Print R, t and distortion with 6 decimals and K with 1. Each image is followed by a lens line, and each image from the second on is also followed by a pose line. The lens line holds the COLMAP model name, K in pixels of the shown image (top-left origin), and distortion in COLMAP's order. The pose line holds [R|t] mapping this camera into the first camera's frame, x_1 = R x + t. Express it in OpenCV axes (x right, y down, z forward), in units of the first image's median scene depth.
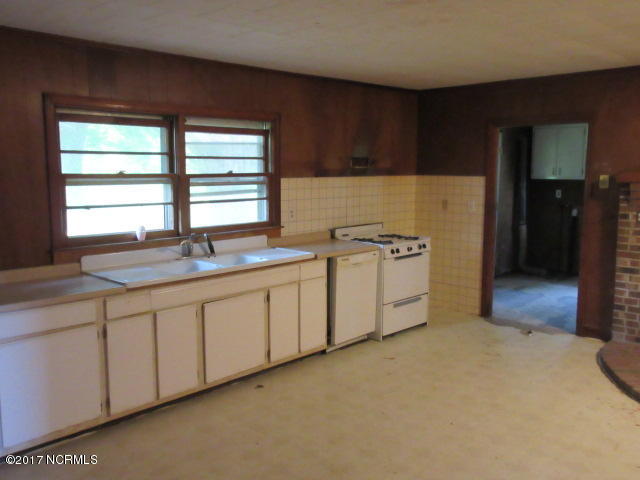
lens RADIAL K [[583.7, 0, 321.8], [0, 583.7, 241.7], [0, 0, 1]] dist [0.039254, 0.000000]
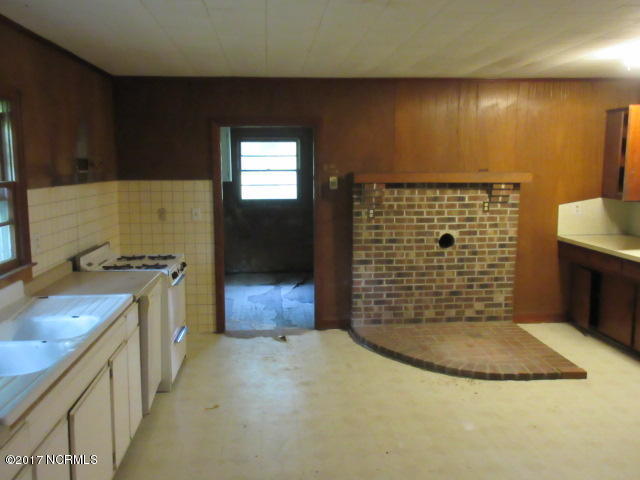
lens RADIAL K [[583.7, 0, 319.8], [0, 583.7, 237.2], [0, 0, 1]] dist [0.039254, 0.000000]
pose [[0.664023, -0.096175, 0.741501, -0.341409], [0.104357, 0.993908, 0.035460, -0.044552], [-0.740394, 0.053835, 0.670014, 0.315322]]
